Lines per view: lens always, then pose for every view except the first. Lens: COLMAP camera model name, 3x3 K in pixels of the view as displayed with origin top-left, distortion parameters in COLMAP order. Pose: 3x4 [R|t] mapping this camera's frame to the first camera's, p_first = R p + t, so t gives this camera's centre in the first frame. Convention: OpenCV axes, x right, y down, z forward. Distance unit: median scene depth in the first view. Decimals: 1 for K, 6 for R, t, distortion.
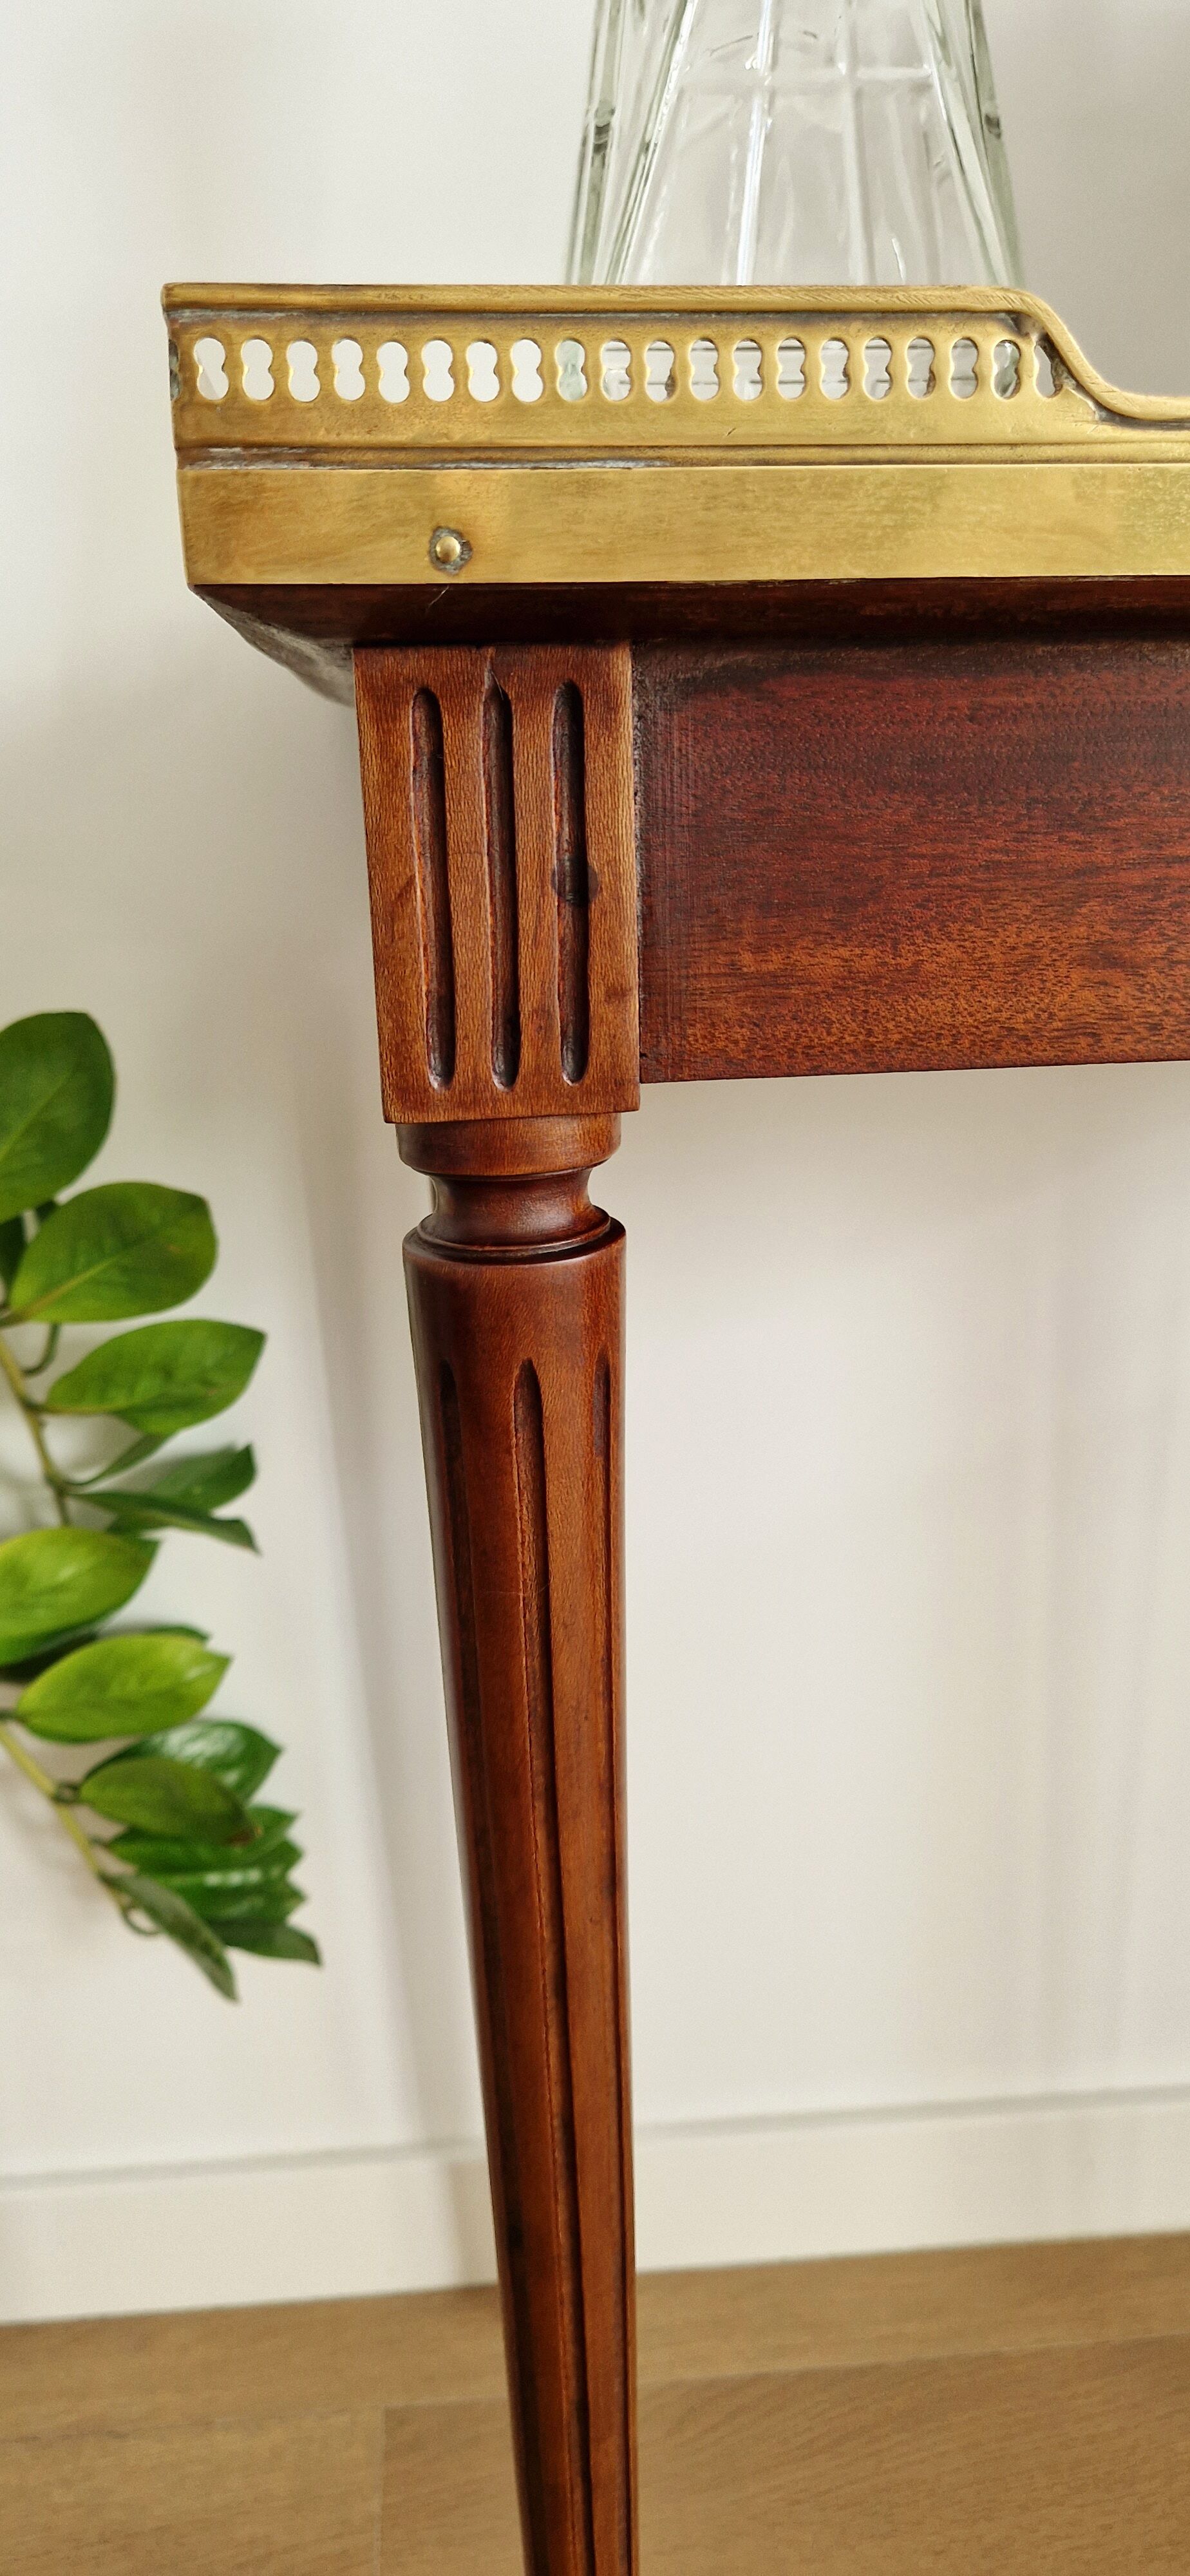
lens RADIAL K [[1753.2, 0, 598.2], [0, 1753.2, 1294.2], [0, 0, 1]] dist [0.023098, -0.030297]
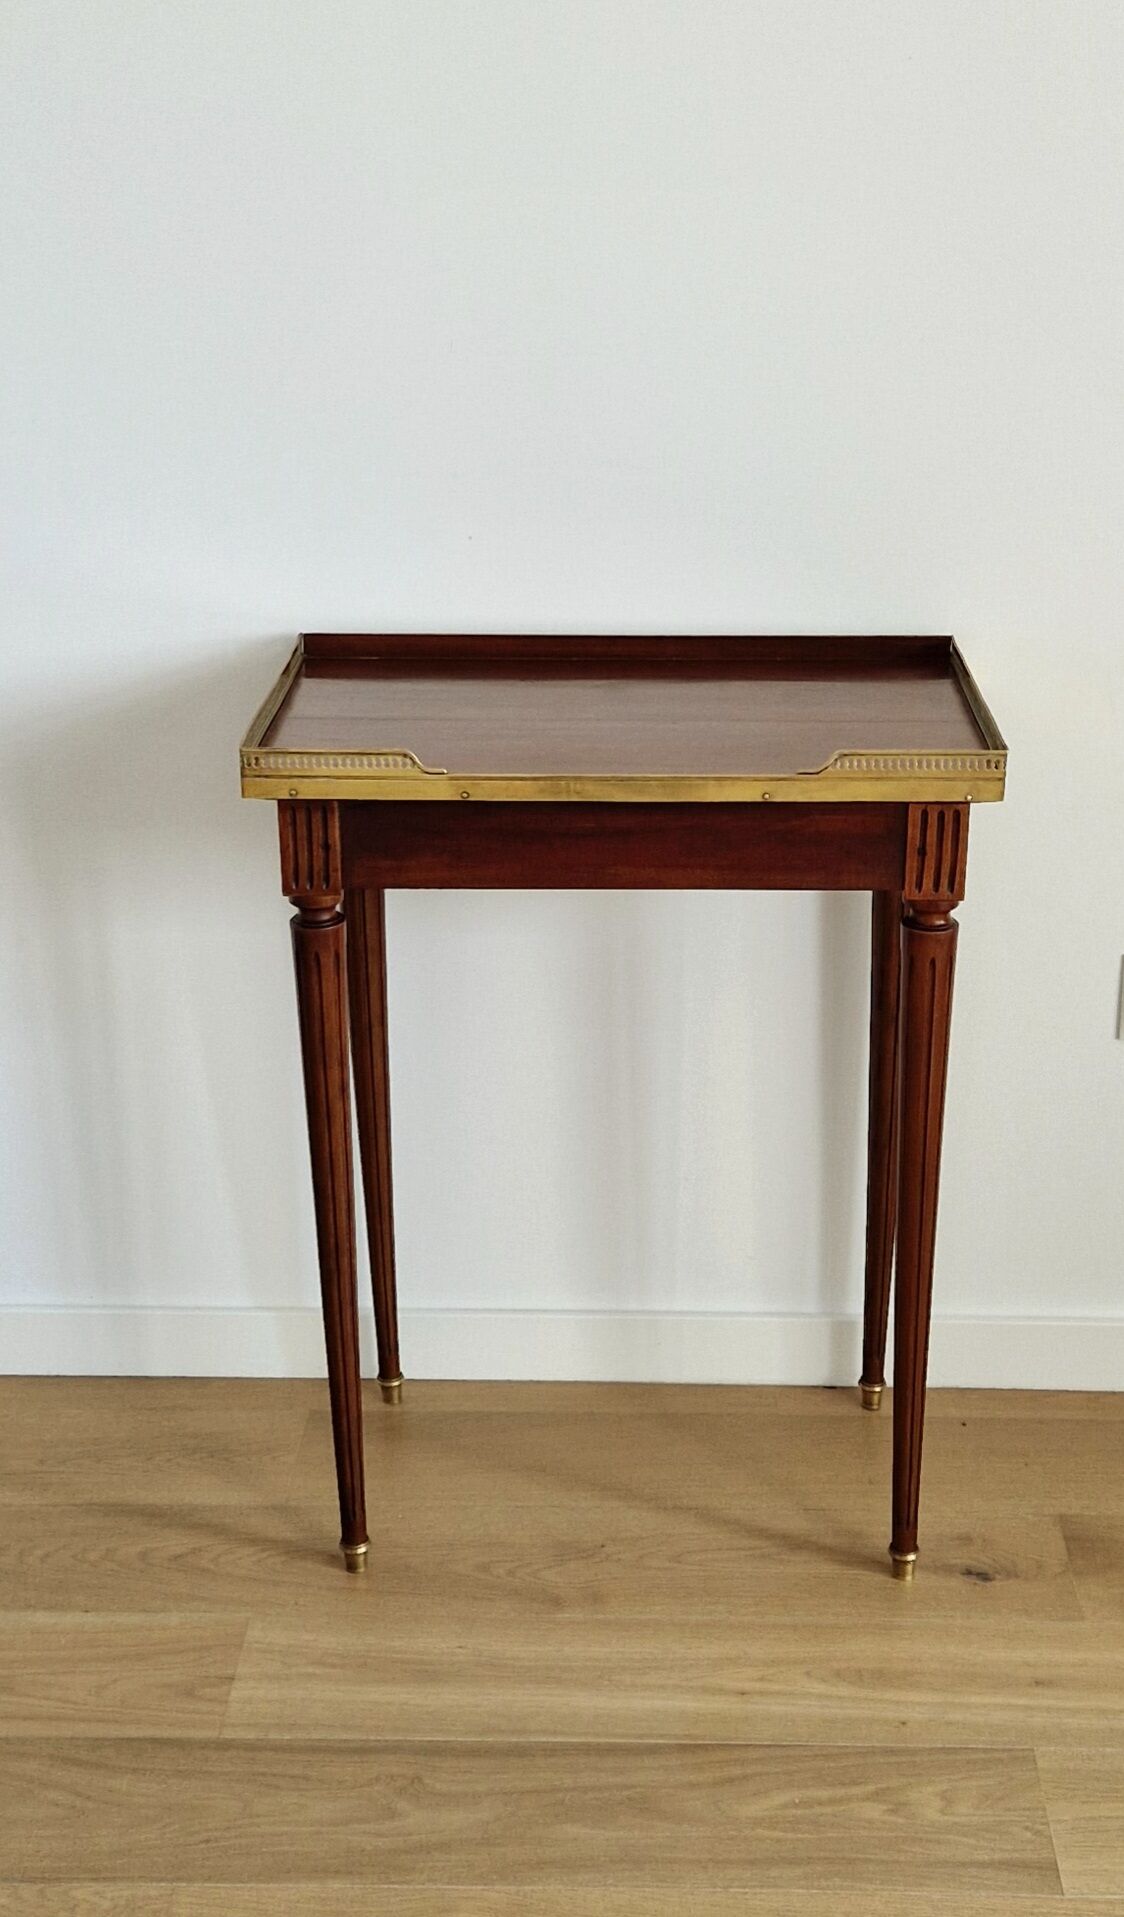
lens RADIAL K [[2583.8, 0, 634.0], [0, 2583.8, 1009.3], [0, 0, 1]] dist [0.083788, 0.000000]
pose [[0.994983, 0.058458, -0.081187, 1.058527], [-0.051309, 0.994841, 0.087509, -0.349769], [0.085884, -0.082904, 0.992850, -4.392067]]
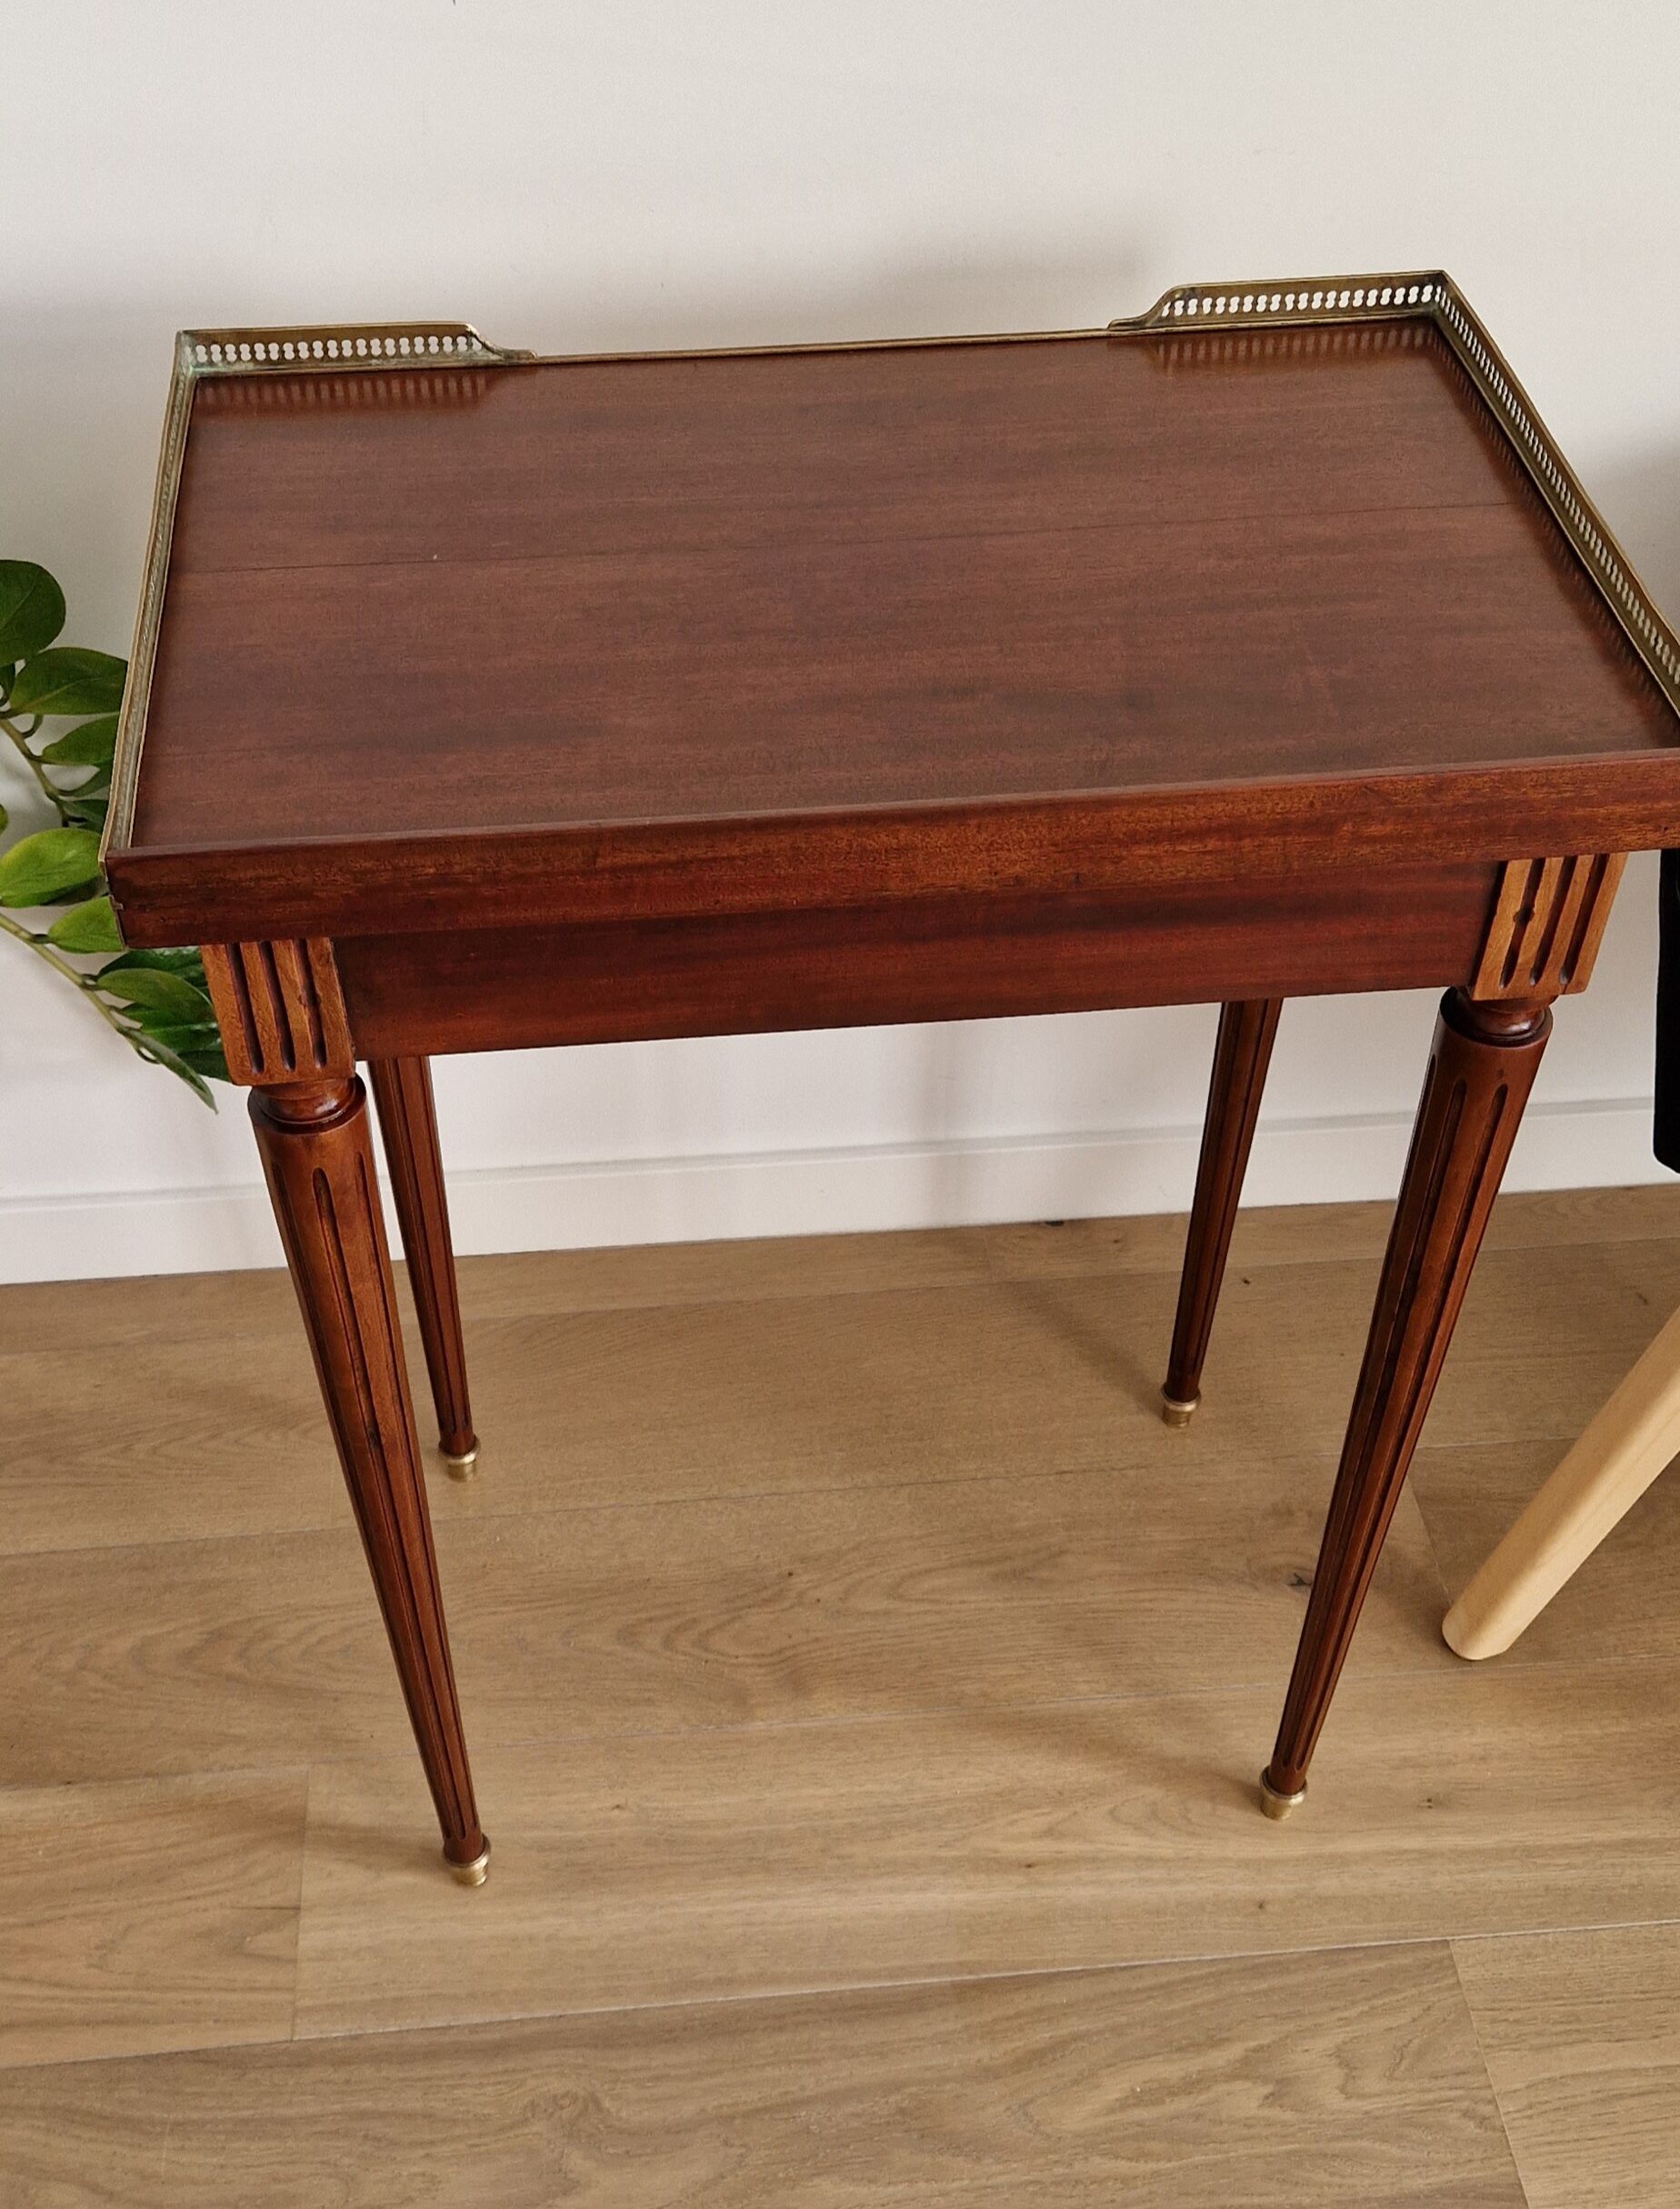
lens RADIAL K [[2392.8, 0, 814.5], [0, 2392.8, 1183.2], [0, 0, 1]] dist [0.067052, 0.000000]
pose [[0.999704, 0.008534, 0.022781, 0.511526], [-0.018535, 0.873737, 0.486045, -1.089919], [-0.015757, -0.486323, 0.873637, -1.677367]]
